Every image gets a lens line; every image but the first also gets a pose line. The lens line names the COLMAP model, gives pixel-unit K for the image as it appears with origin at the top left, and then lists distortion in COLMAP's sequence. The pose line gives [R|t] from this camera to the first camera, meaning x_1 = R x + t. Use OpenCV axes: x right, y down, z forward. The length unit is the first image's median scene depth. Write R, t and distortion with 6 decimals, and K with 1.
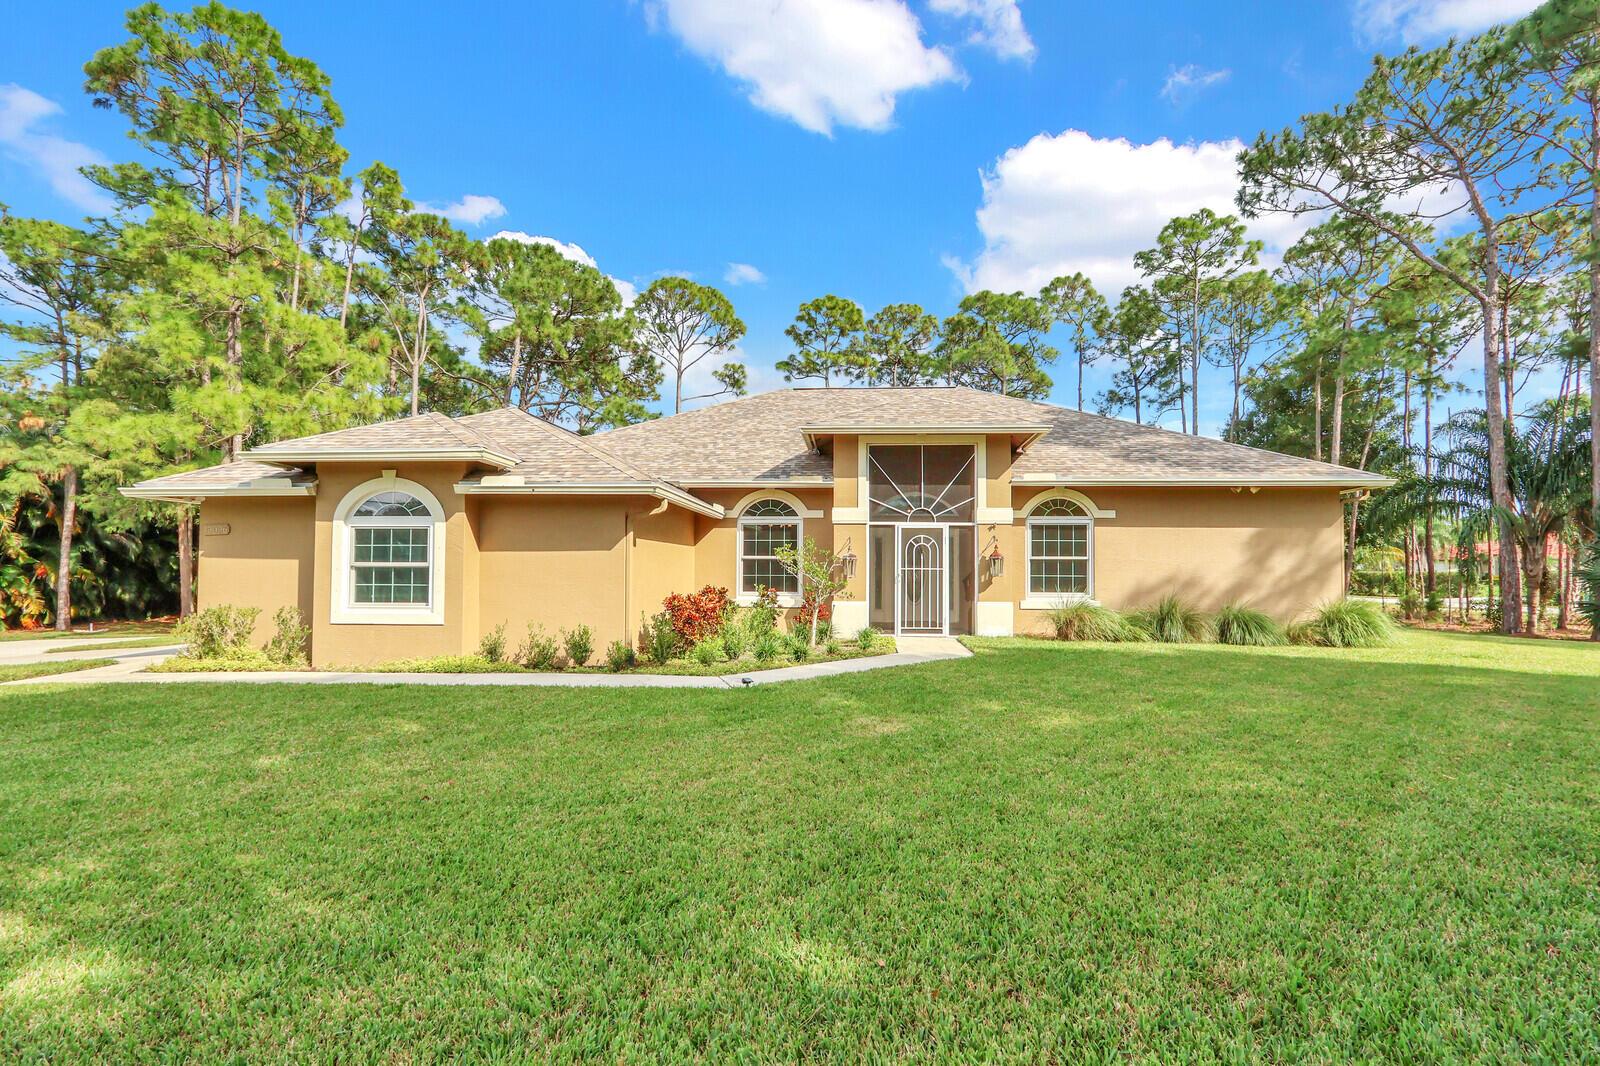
lens RADIAL K [[757.7, 0, 807.4], [0, 757.7, 562.9], [0, 0, 1]] dist [-0.002948, -0.000193]
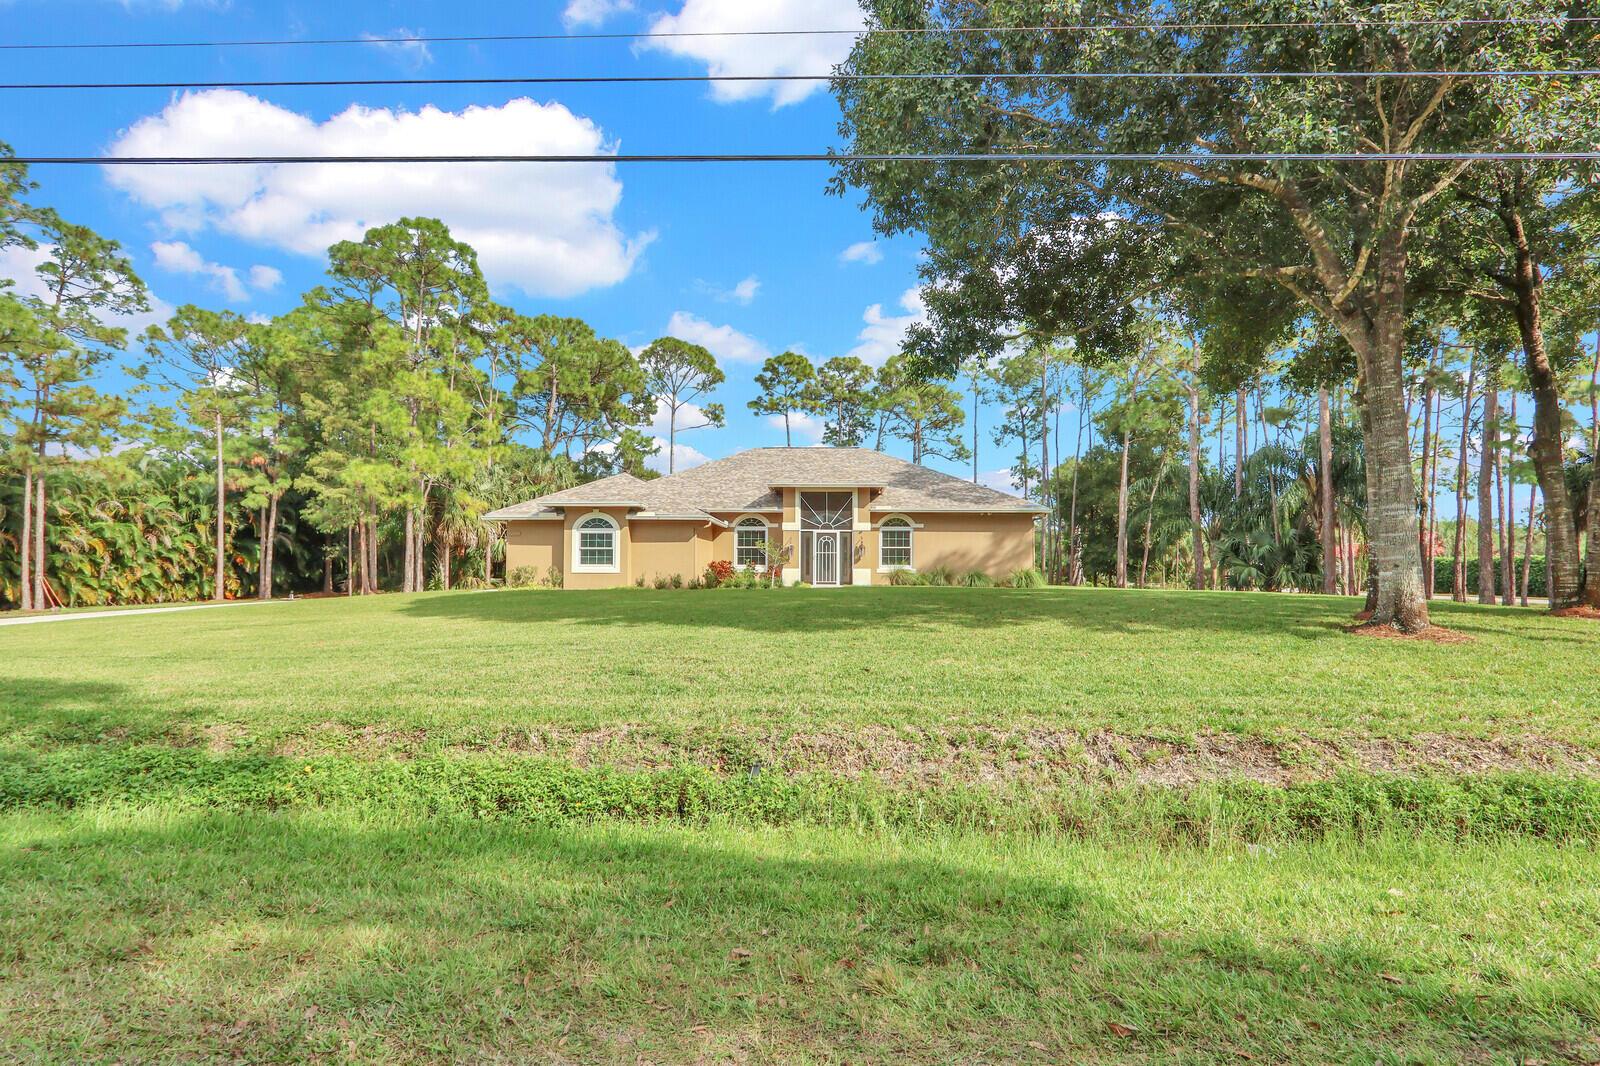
lens RADIAL K [[810.3, 0, 798.9], [0, 810.3, 569.9], [0, 0, 1]] dist [0.001691, 0.000164]
pose [[0.999516, -0.000371, 0.031092, 0.009353], [0.000141, 0.999972, 0.007422, 0.036427], [-0.031094, -0.007414, 0.999489, -1.124147]]
